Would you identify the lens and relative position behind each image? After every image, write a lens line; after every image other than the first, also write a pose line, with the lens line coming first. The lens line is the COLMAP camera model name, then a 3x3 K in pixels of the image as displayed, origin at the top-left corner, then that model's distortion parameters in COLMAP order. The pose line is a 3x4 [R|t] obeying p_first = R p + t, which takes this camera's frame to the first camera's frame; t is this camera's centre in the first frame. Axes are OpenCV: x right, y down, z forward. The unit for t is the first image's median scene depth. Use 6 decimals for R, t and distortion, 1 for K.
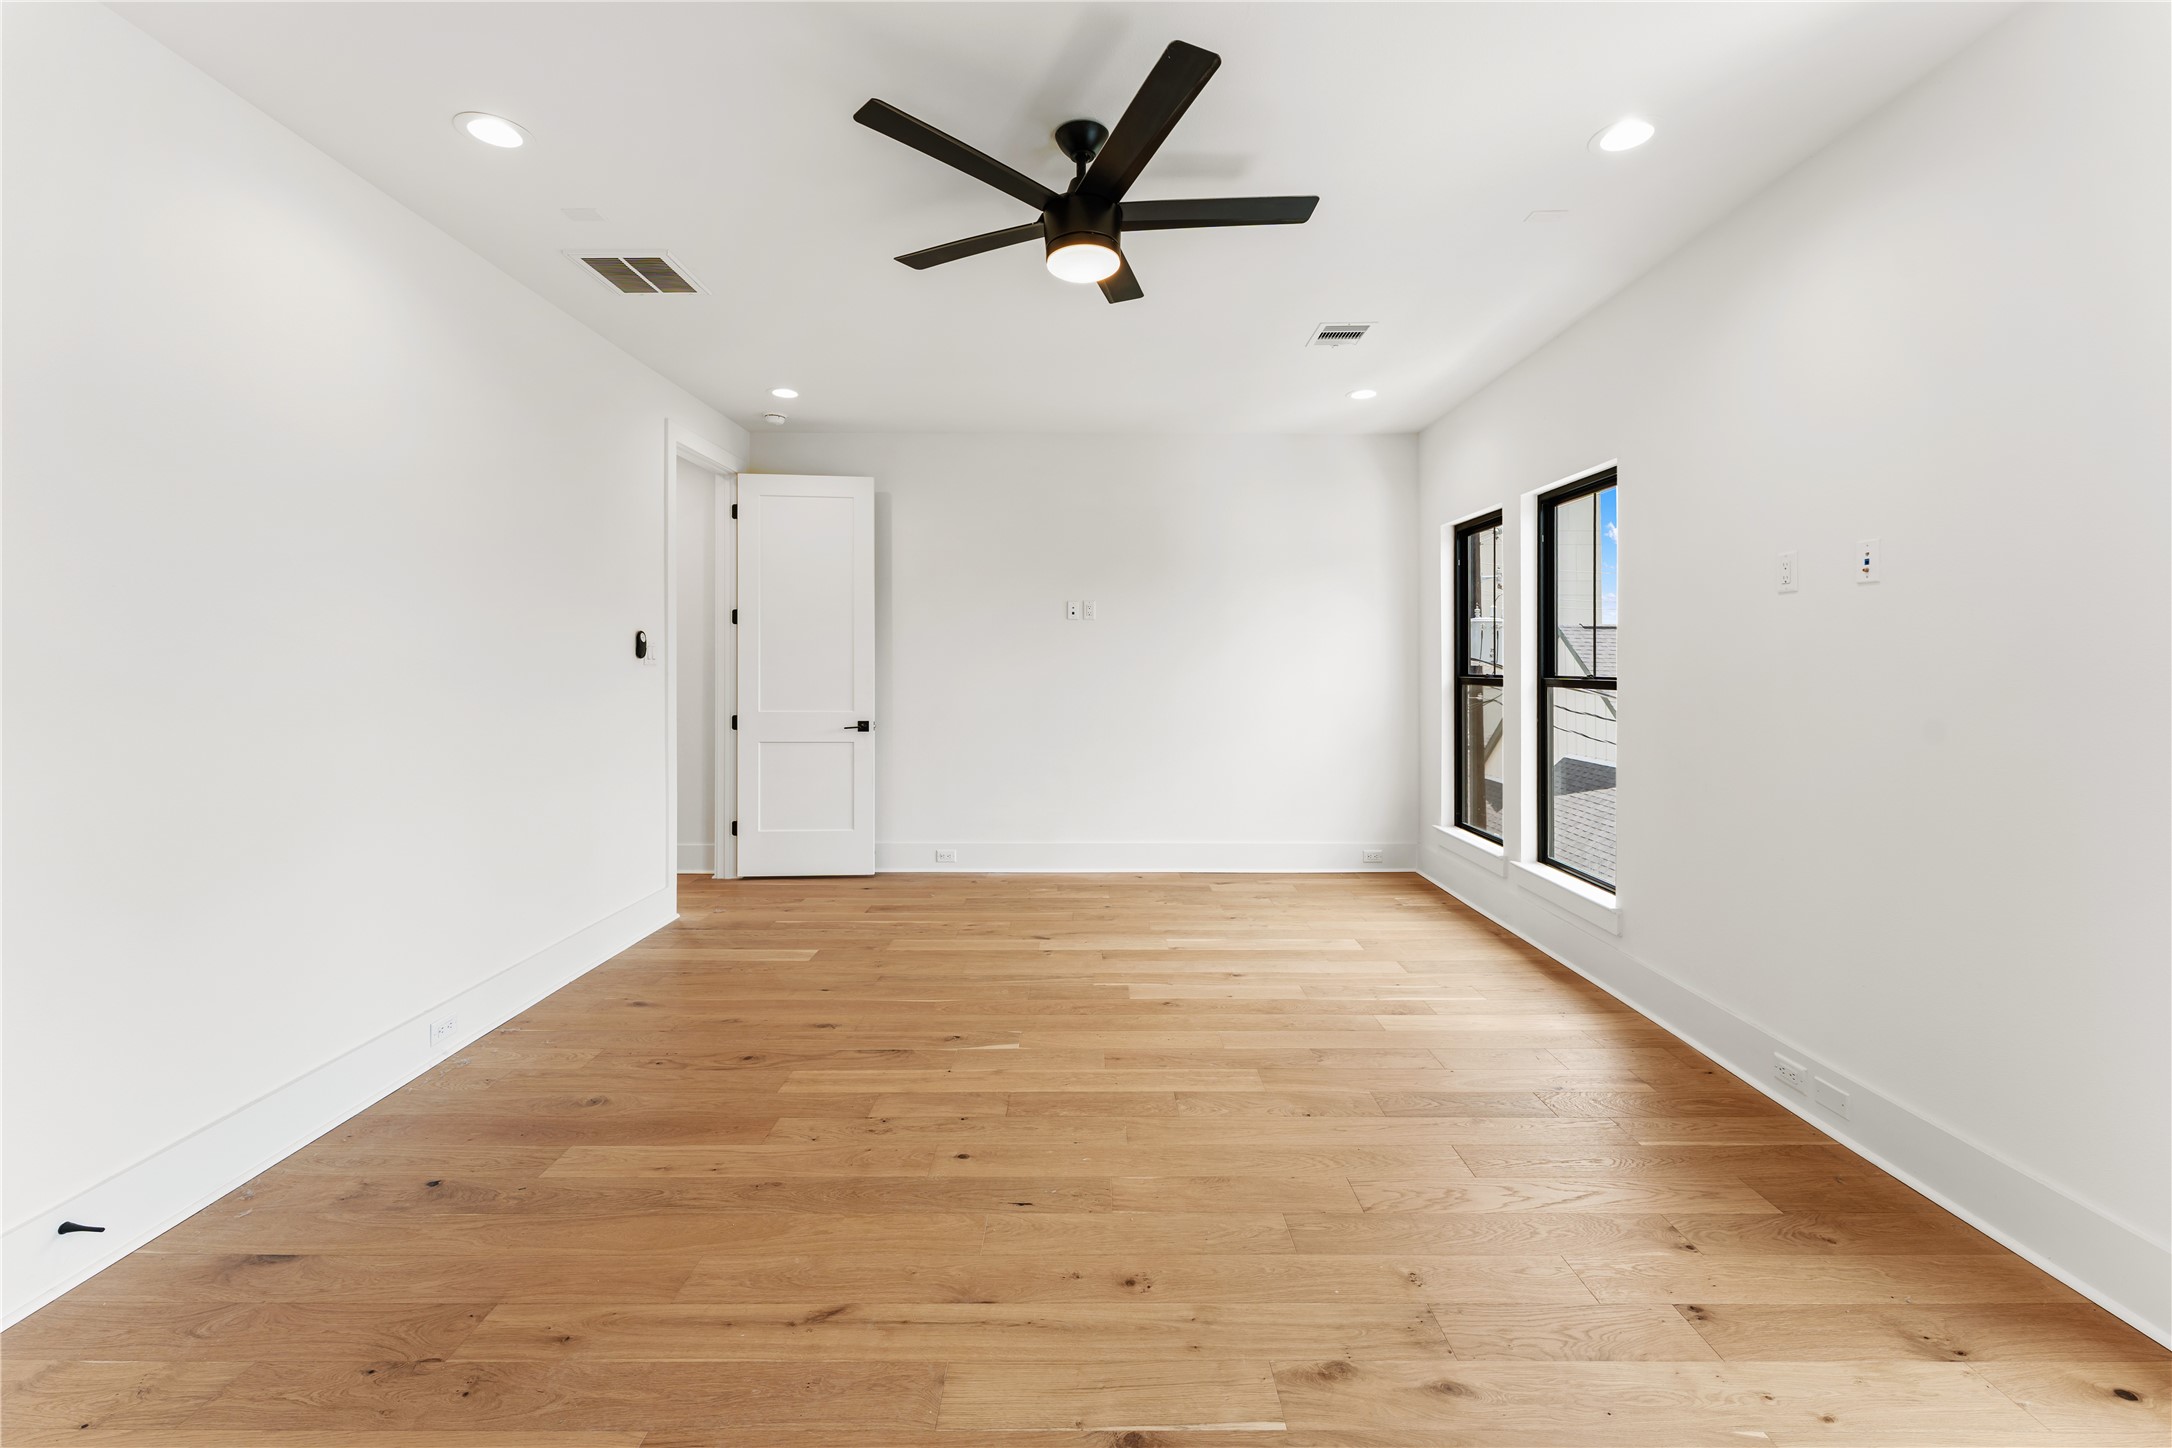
lens RADIAL K [[877.1, 0, 1072.9], [0, 877.1, 669.5], [0, 0, 1]] dist [-0.000036, 0.000024]
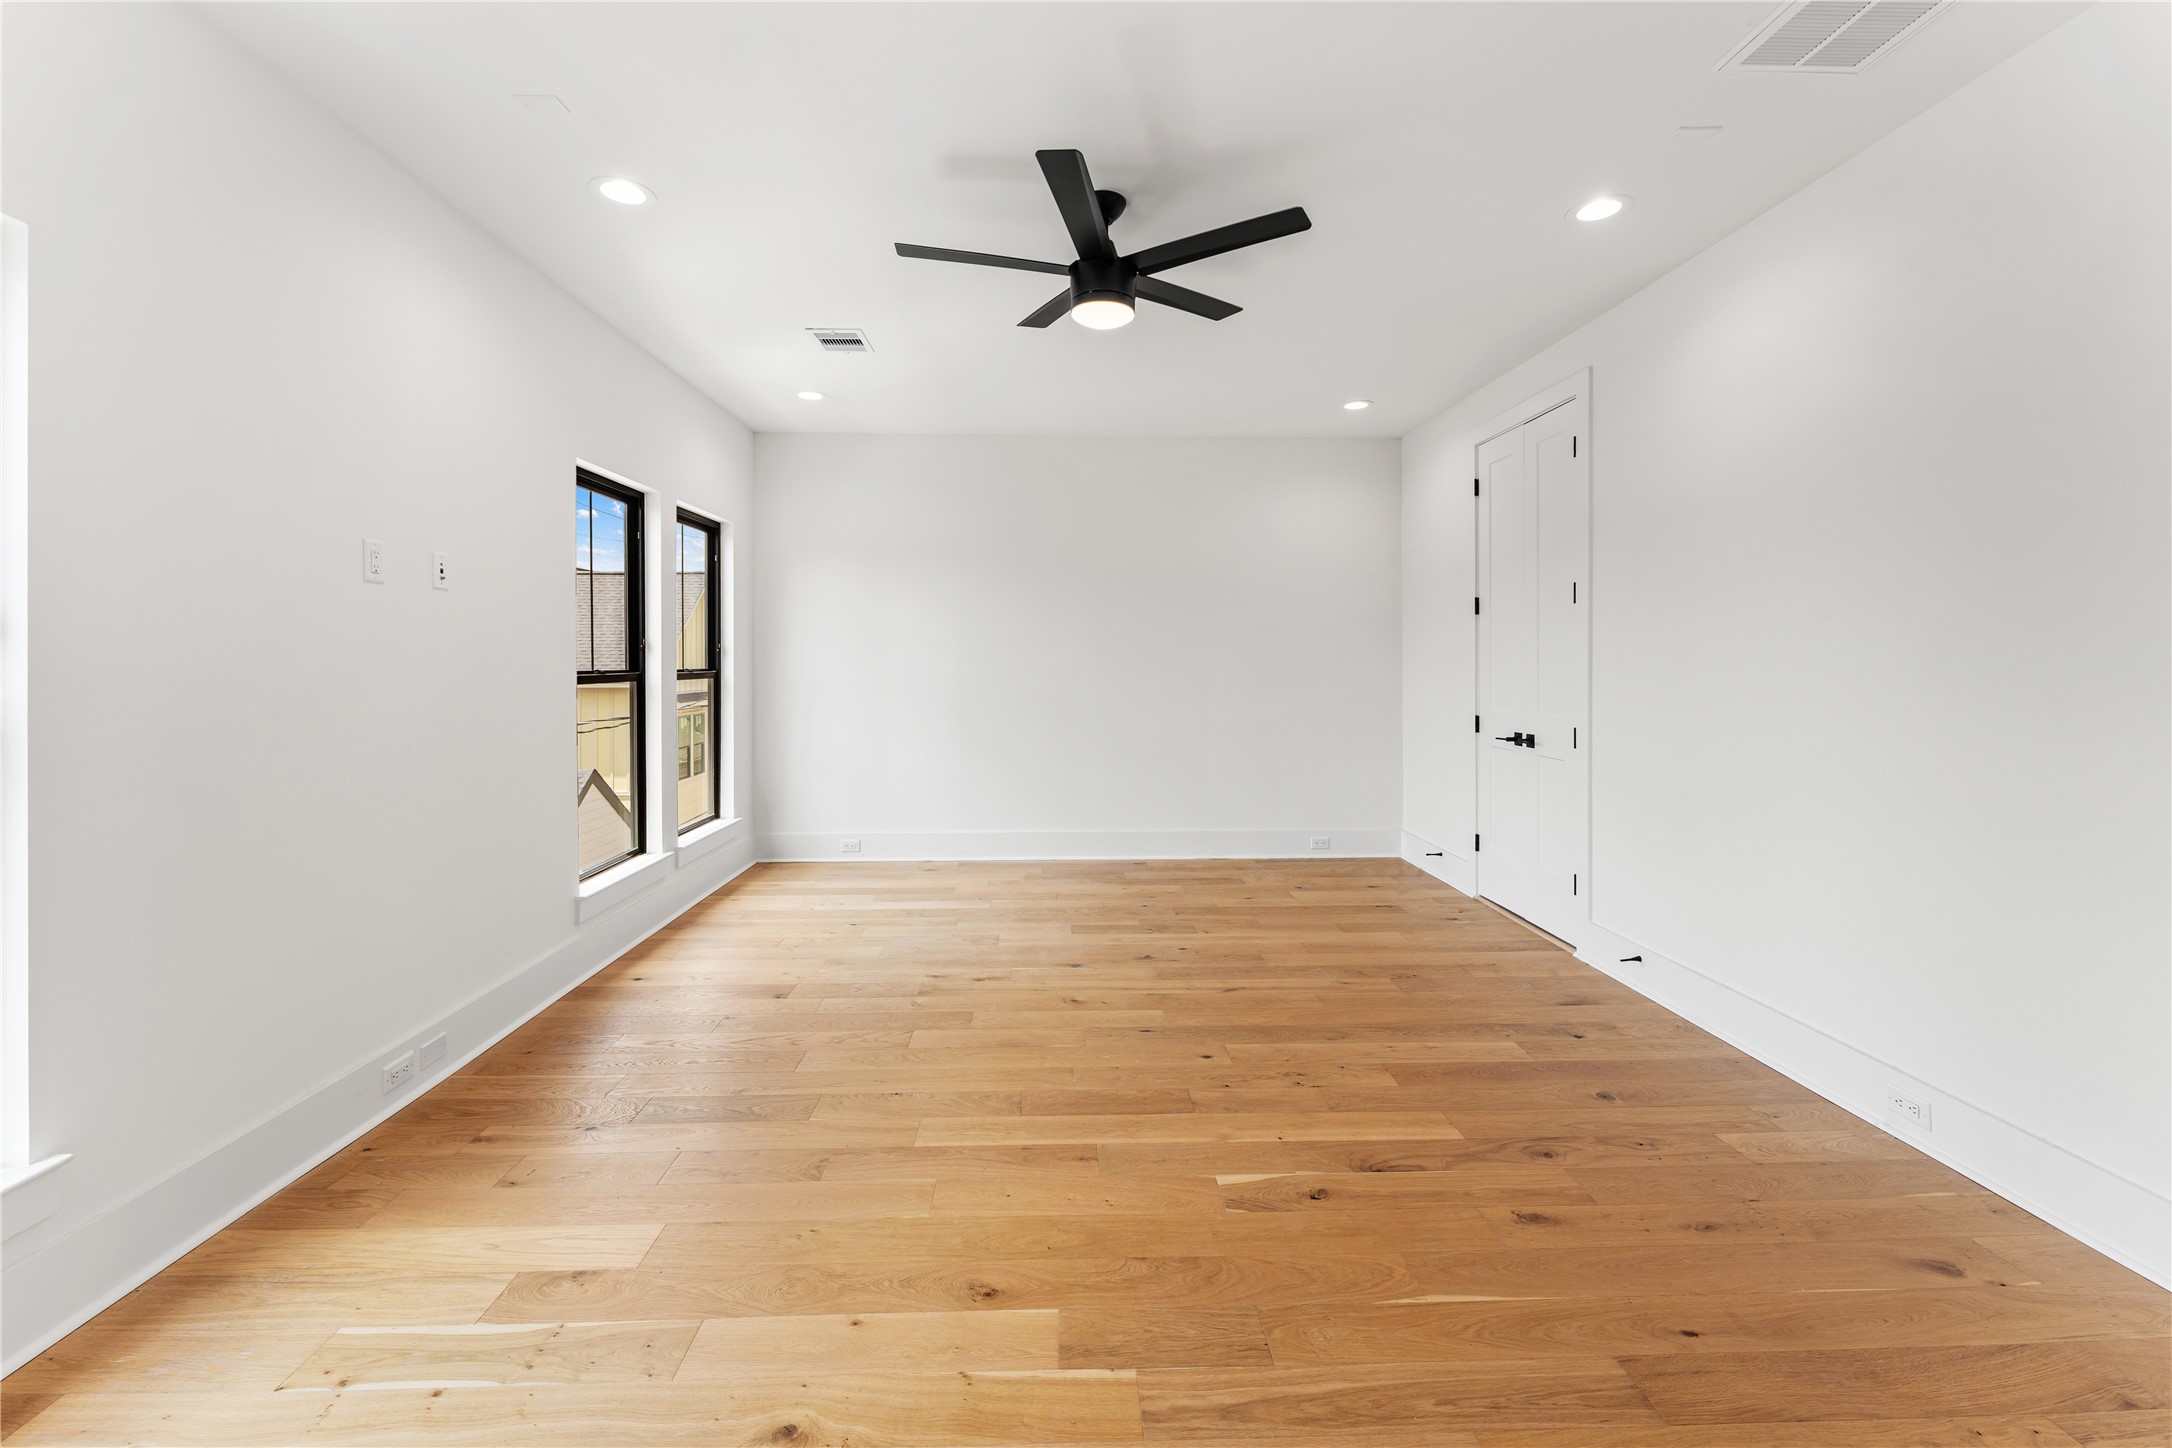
lens RADIAL K [[895.5, 0, 1072.4], [0, 895.5, 660.2], [0, 0, 1]] dist [0.000560, 0.000204]
pose [[-0.999147, -0.000801, -0.041287, 0.103753], [-0.001010, 0.999987, 0.005045, -0.007959], [0.041283, 0.005082, -0.999135, 2.021808]]
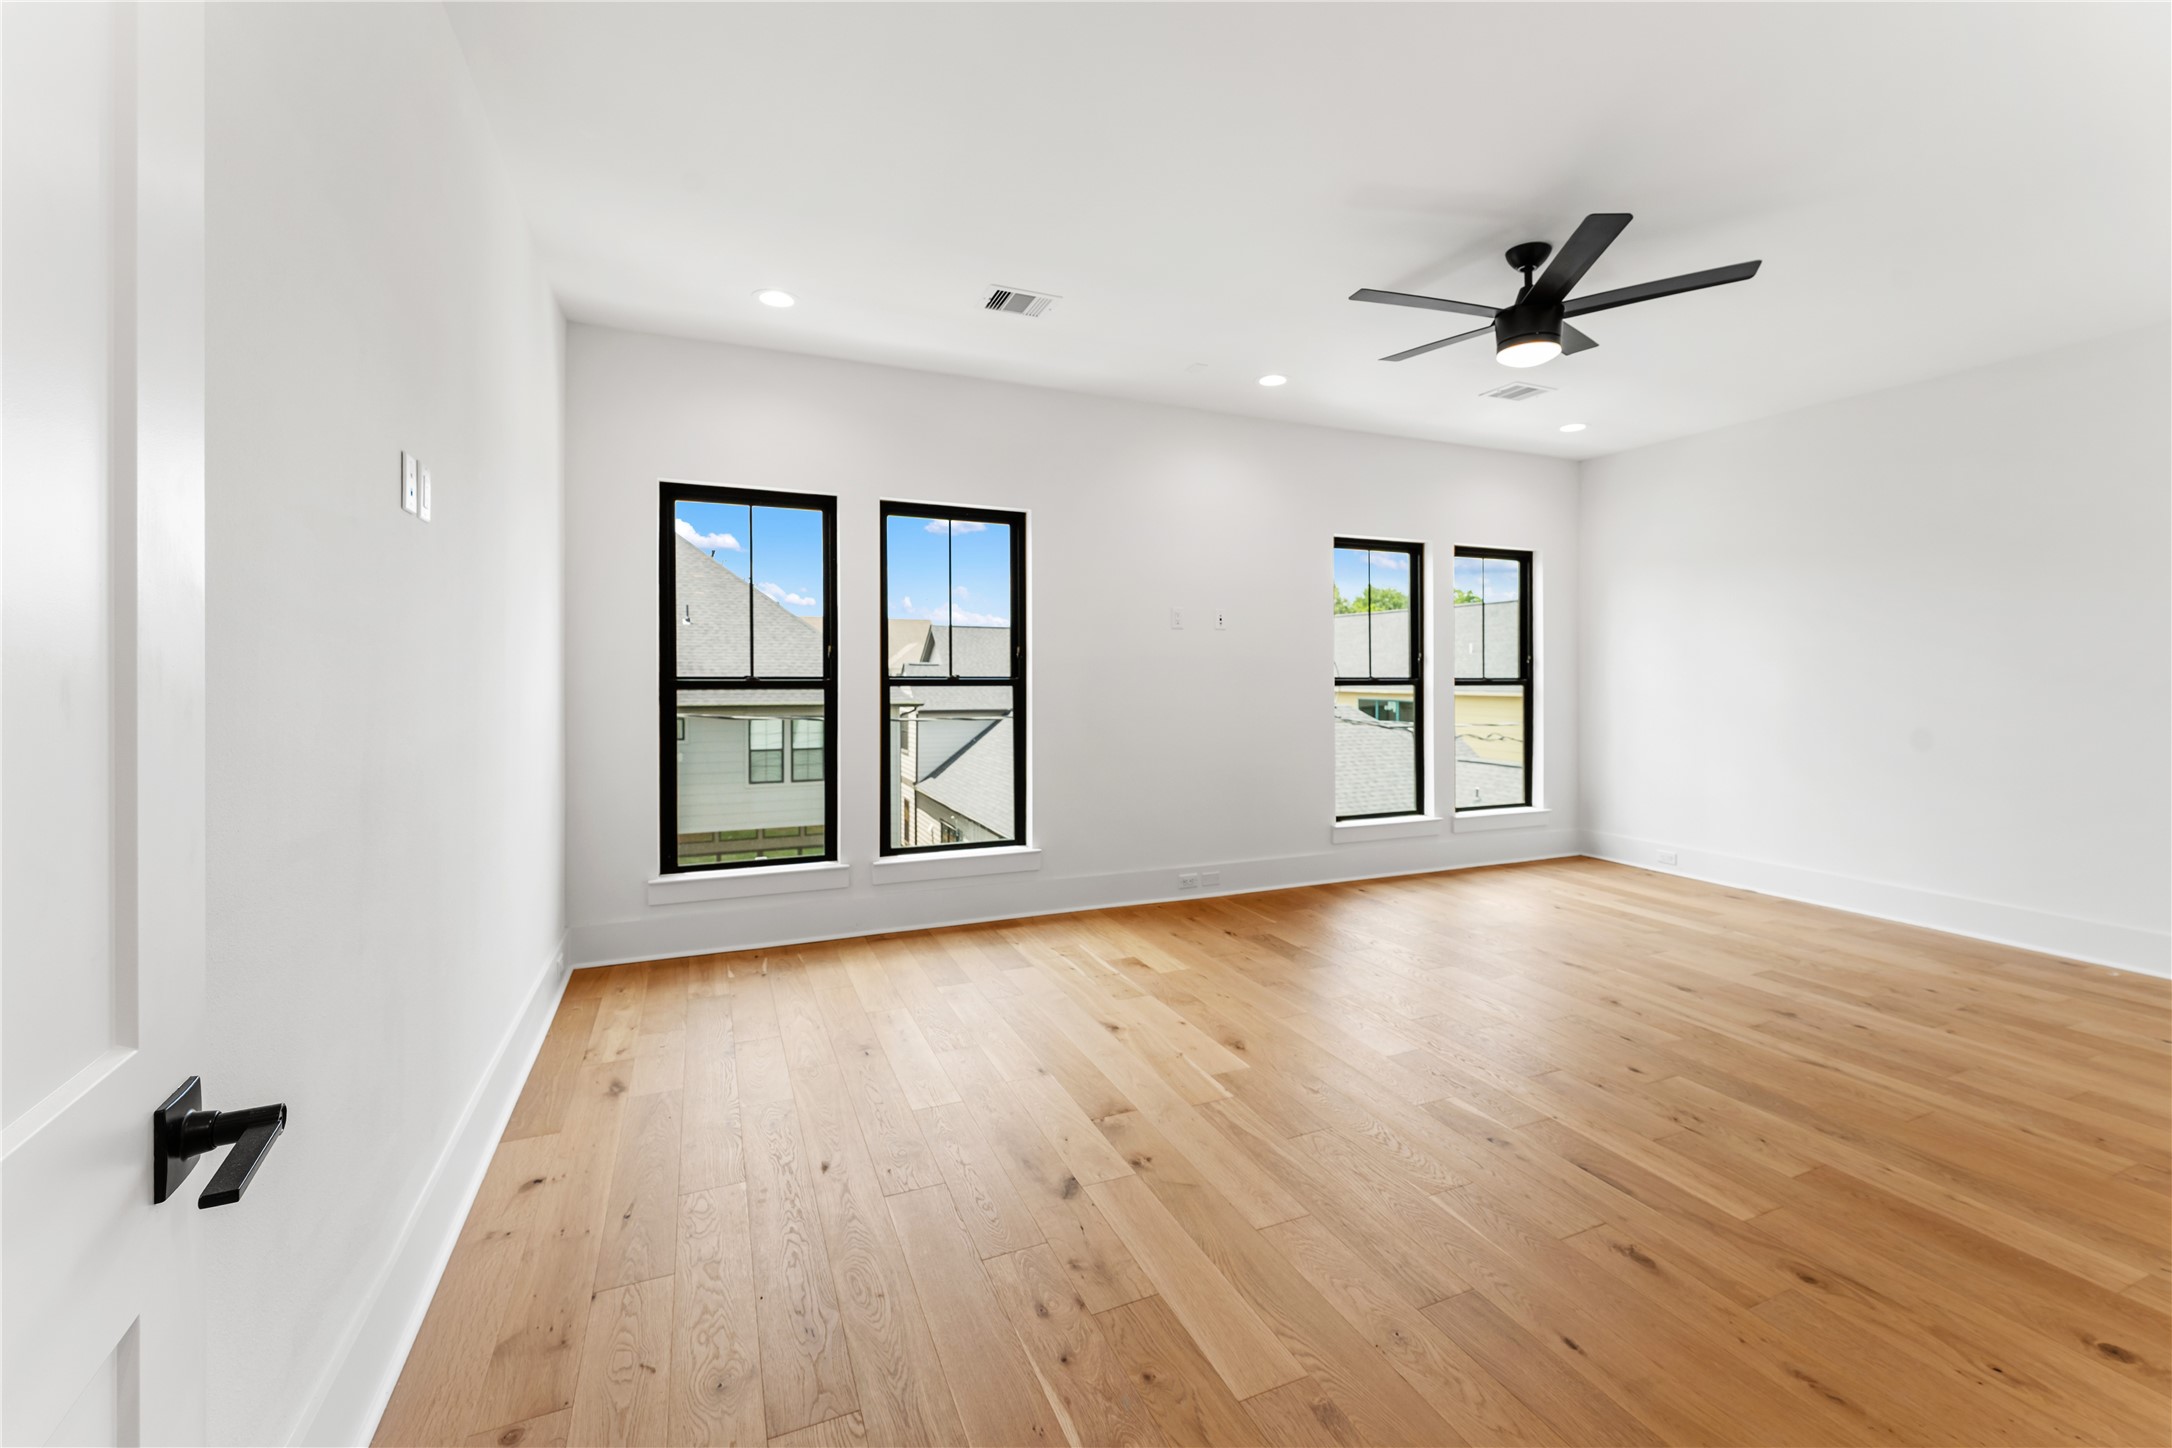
lens RADIAL K [[882.6, 0, 1084.2], [0, 882.6, 673.2], [0, 0, 1]] dist [-0.000842, -0.000189]
pose [[-0.400200, -0.002259, 0.916425, -0.840639], [0.001643, 0.999994, 0.003182, 0.002735], [-0.916427, 0.002779, -0.400193, 1.960270]]
